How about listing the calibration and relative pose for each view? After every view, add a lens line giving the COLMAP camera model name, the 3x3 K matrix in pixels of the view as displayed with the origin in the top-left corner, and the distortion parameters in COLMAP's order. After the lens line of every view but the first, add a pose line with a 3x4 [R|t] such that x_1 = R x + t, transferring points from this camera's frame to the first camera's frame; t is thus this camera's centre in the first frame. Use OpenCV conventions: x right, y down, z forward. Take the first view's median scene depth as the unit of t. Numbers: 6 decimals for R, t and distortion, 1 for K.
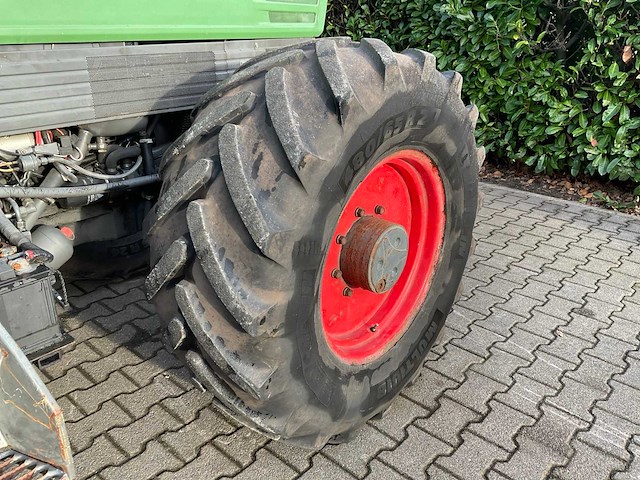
lens RADIAL K [[537.6, 0, 317.7], [0, 537.6, 241.6], [0, 0, 1]] dist [0.003920, -0.035429]
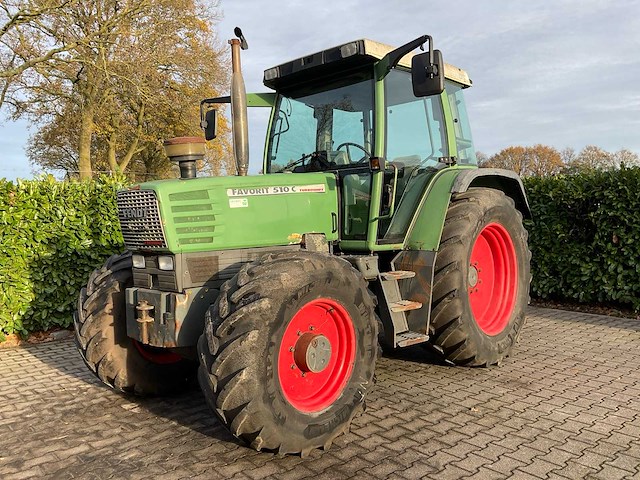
lens RADIAL K [[537.6, 0, 316.4], [0, 537.6, 228.0], [0, 0, 1]] dist [0.003920, -0.035429]
pose [[0.991674, -0.016204, -0.127752, -0.269999], [-0.032464, 0.928554, -0.369775, 0.378434], [0.124617, 0.370843, 0.920297, -0.976045]]
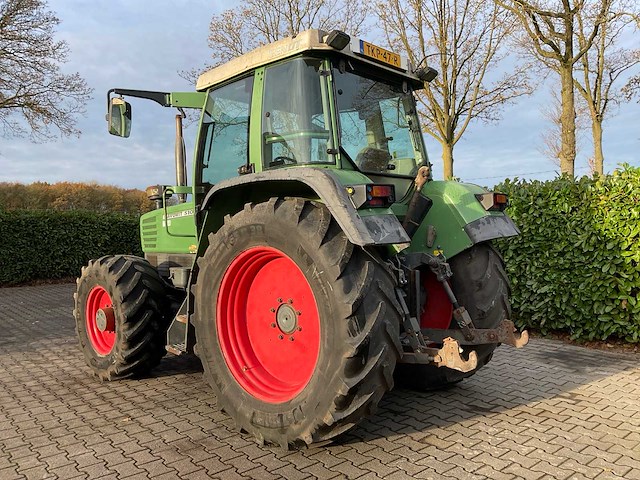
lens RADIAL K [[537.6, 0, 315.8], [0, 537.6, 239.4], [0, 0, 1]] dist [0.003920, -0.035429]
pose [[-0.133530, 0.028057, -0.990648, 0.884256], [-0.367033, 0.927120, 0.075731, -0.236405], [0.920574, 0.373713, -0.113500, 0.437728]]
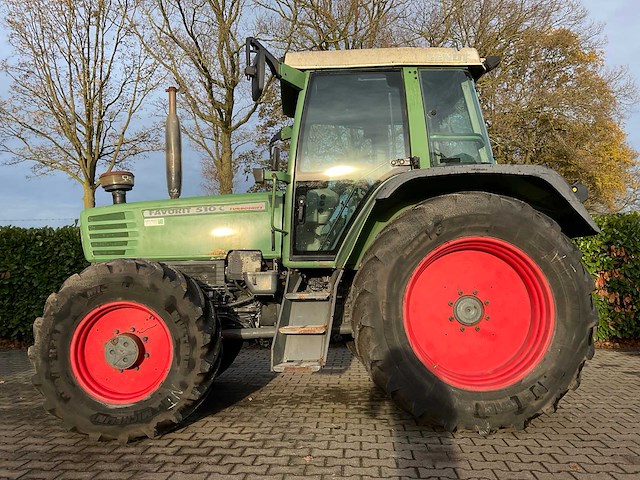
lens RADIAL K [[537.6, 0, 319.8], [0, 537.6, 238.7], [0, 0, 1]] dist [0.003920, -0.035429]
pose [[0.609358, -0.061246, -0.790527, 0.563997], [-0.300513, 0.904789, -0.301742, 0.251371], [0.733740, 0.421432, 0.532935, -0.454375]]
